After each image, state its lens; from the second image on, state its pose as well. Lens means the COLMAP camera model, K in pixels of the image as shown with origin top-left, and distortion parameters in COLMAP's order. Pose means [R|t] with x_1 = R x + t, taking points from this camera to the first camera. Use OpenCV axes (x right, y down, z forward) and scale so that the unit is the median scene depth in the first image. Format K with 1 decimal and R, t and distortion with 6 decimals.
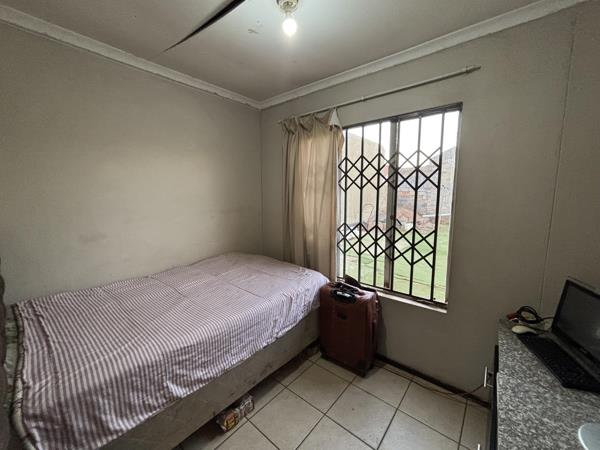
lens RADIAL K [[241.4, 0, 300.0], [0, 241.4, 225.0], [0, 0, 1]] dist [0.002261, 0.000168]
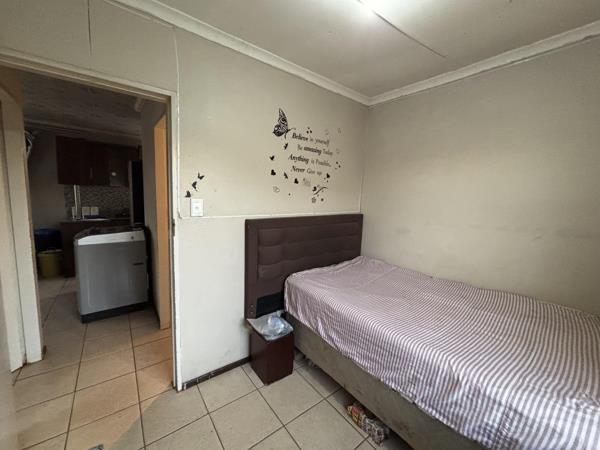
lens RADIAL K [[241.4, 0, 300.0], [0, 241.4, 225.0], [0, 0, 1]] dist [0.002261, 0.000168]
pose [[-0.213250, 0.110686, -0.970707, 0.652934], [-0.161108, 0.975976, 0.146680, -0.096671], [0.963623, 0.187668, -0.190295, 0.774623]]
